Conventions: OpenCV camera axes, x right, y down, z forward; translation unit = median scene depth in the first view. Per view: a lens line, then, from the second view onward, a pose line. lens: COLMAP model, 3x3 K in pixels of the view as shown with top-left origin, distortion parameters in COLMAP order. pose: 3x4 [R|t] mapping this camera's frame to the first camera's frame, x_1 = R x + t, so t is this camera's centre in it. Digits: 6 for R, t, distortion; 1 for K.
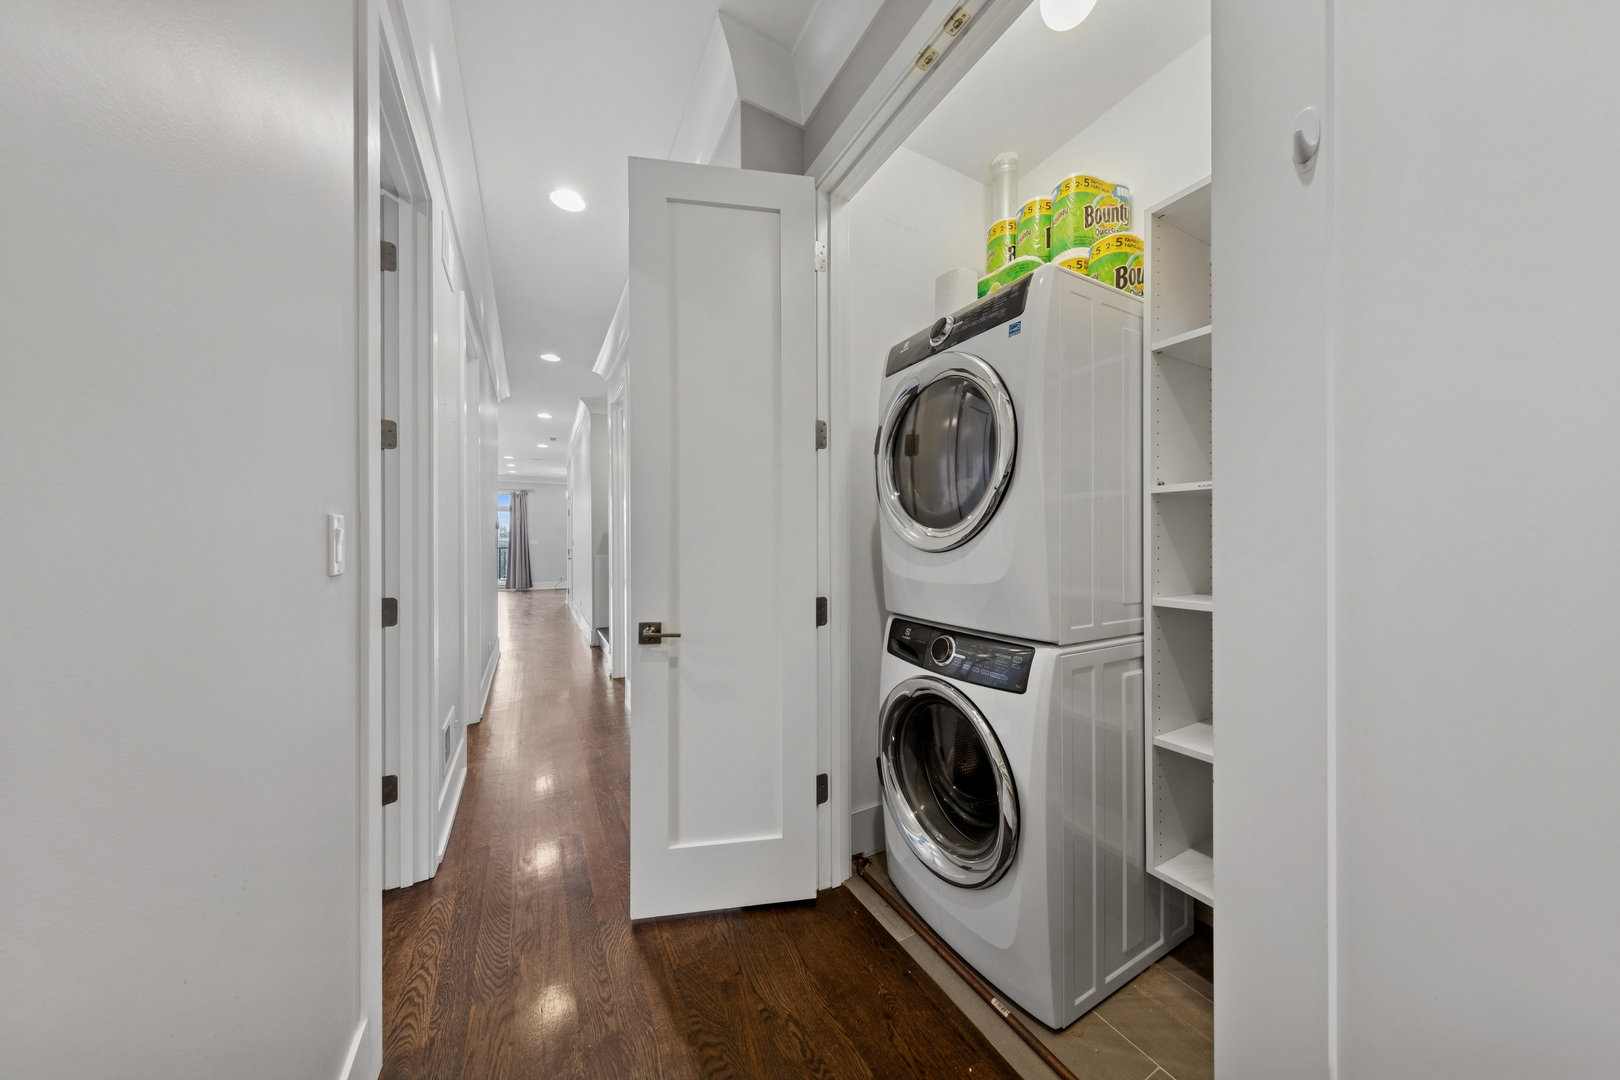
lens RADIAL K [[506.4, 0, 801.4], [0, 506.4, 544.2], [0, 0, 1]] dist [0.003875, -0.000171]
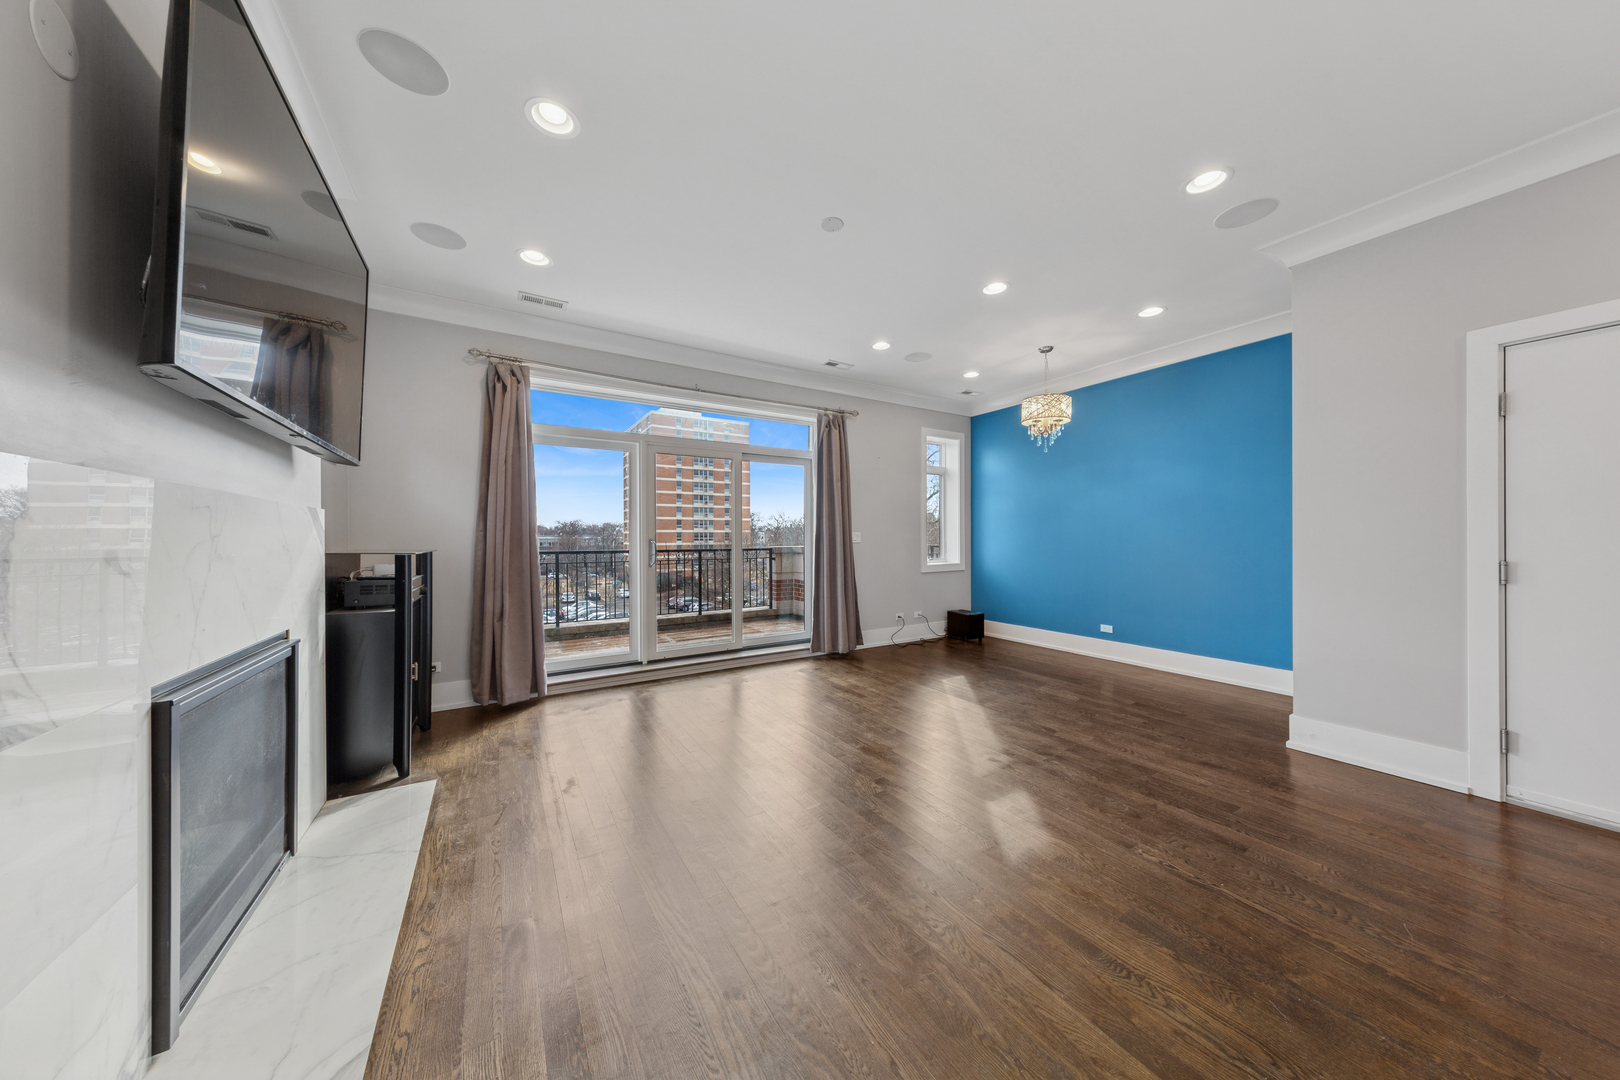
lens RADIAL K [[506.4, 0, 815.5], [0, 506.4, 536.7], [0, 0, 1]] dist [0.003875, -0.000171]
pose [[0.997918, -0.010356, 0.063664, -0.613206], [0.010746, 0.999926, -0.005786, -0.001453], [-0.063599, 0.006458, 0.997955, 0.601939]]
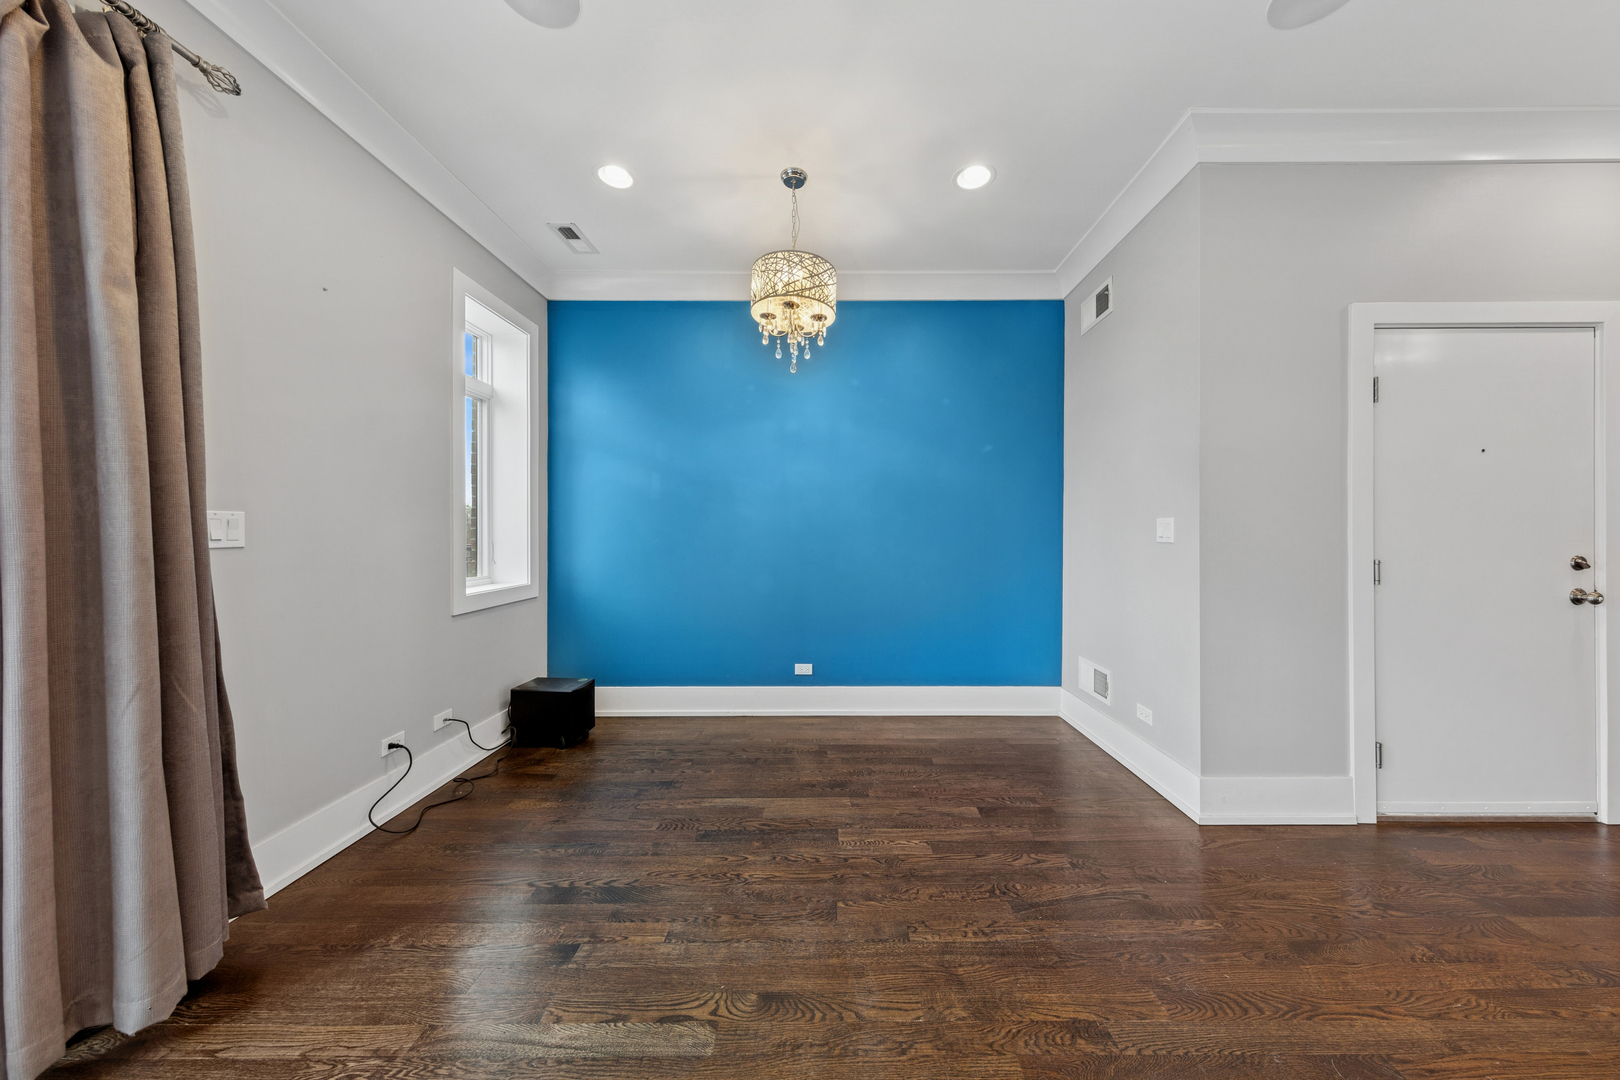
lens RADIAL K [[506.4, 0, 818.4], [0, 506.4, 532.4], [0, 0, 1]] dist [0.003875, -0.000171]
pose [[0.474867, -0.004836, 0.880044, -0.590253], [0.007214, 0.999973, 0.001602, -0.001312], [-0.880028, 0.005588, 0.474889, 0.852414]]
